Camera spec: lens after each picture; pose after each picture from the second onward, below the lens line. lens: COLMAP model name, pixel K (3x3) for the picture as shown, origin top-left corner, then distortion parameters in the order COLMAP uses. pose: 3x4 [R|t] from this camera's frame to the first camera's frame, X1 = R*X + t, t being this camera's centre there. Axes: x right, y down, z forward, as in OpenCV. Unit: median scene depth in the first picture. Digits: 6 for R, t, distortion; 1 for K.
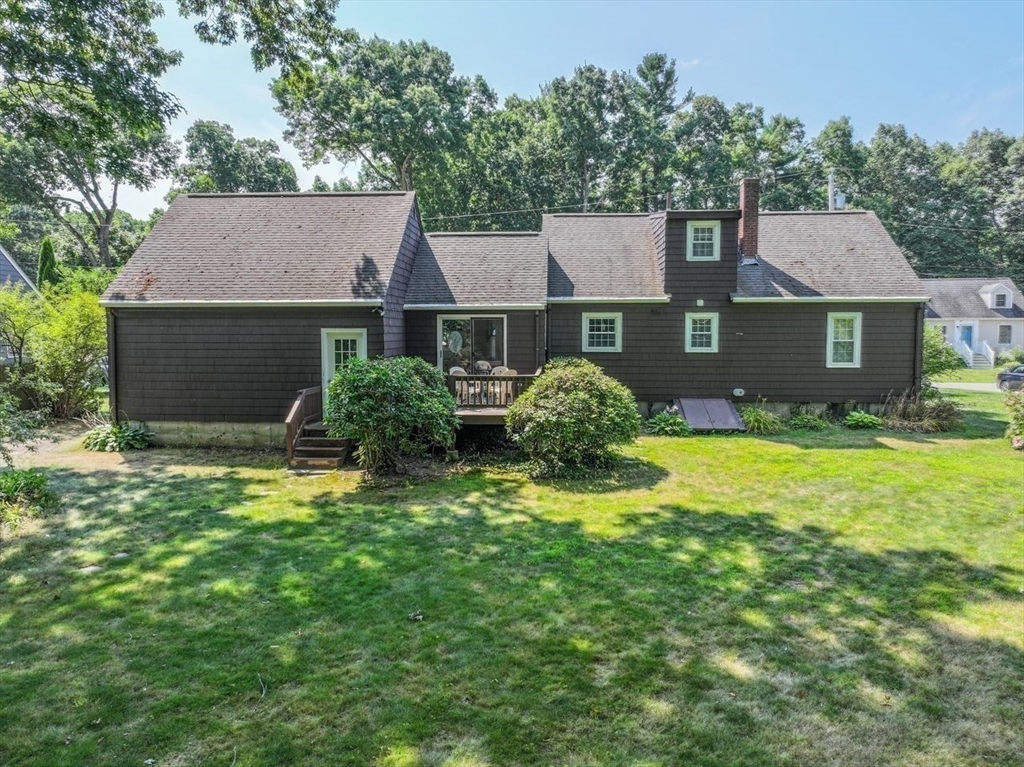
lens RADIAL K [[683.3, 0, 511.3], [0, 683.3, 357.5], [0, 0, 1]] dist [0.007003, 0.003101]
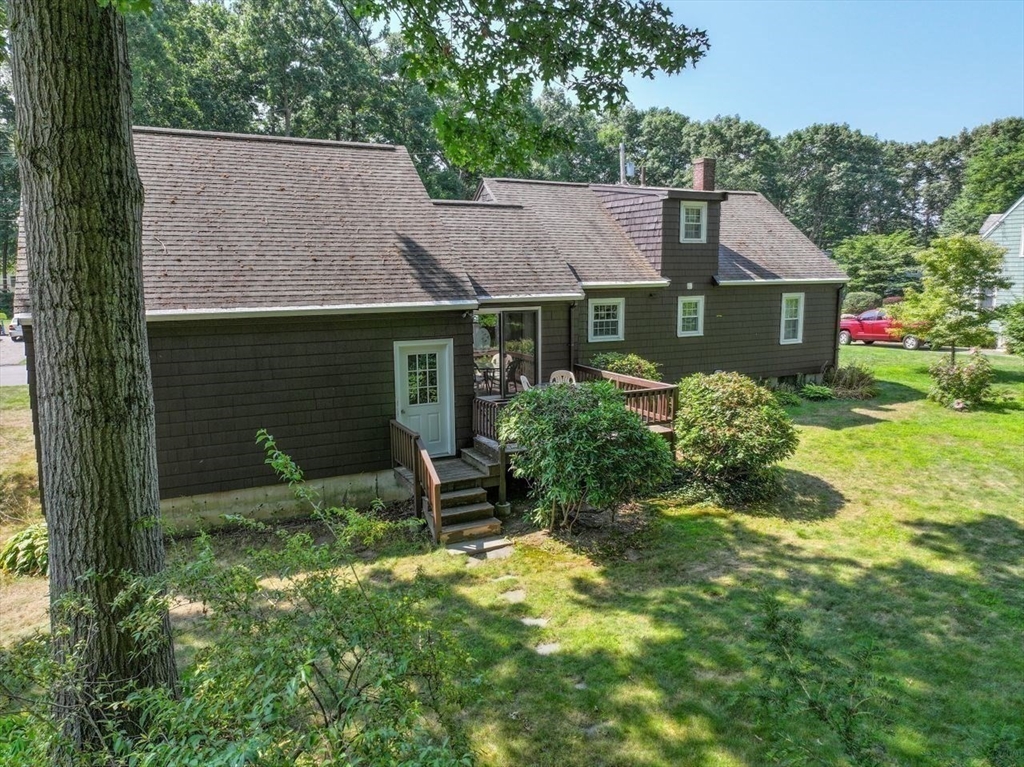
lens RADIAL K [[693.1, 0, 510.7], [0, 693.1, 368.9], [0, 0, 1]] dist [0.019102, 0.000388]
pose [[0.874572, -0.074959, 0.479066, -0.438044], [0.028805, 0.994266, 0.102986, -0.071926], [-0.484039, -0.076269, 0.871716, 0.245420]]
